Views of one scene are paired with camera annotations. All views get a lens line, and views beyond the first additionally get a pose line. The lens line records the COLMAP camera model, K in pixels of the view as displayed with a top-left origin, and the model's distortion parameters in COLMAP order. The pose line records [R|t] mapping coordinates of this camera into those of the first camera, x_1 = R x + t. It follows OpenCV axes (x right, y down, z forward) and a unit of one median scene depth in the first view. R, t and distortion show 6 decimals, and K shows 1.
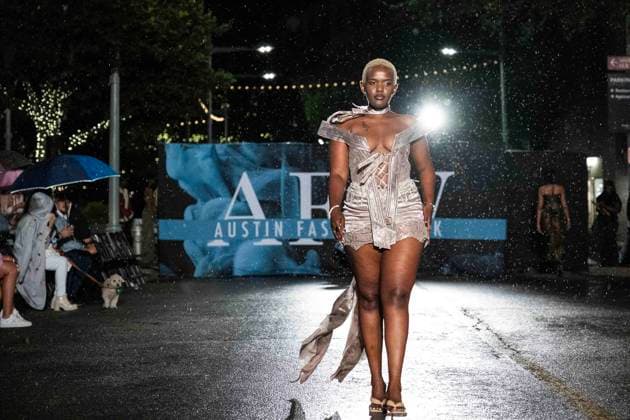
lens RADIAL K [[1863.9, 0, 315.0], [0, 1863.9, 210.0], [0, 0, 1]] dist [0.079866, -0.467216]
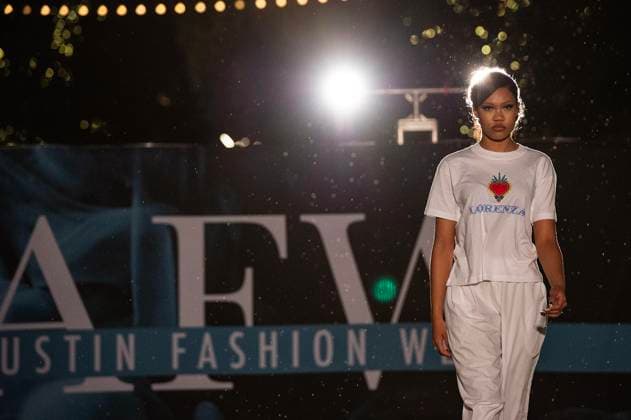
lens RADIAL K [[3933.2, 0, 372.6], [0, 3933.2, 169.3], [0, 0, 1]] dist [2.146682, -10.852250]
pose [[0.999304, -0.007624, 0.036507, 0.003392], [0.008762, 0.999477, -0.031129, -0.002493], [-0.036250, 0.031427, 0.998848, 0.112506]]
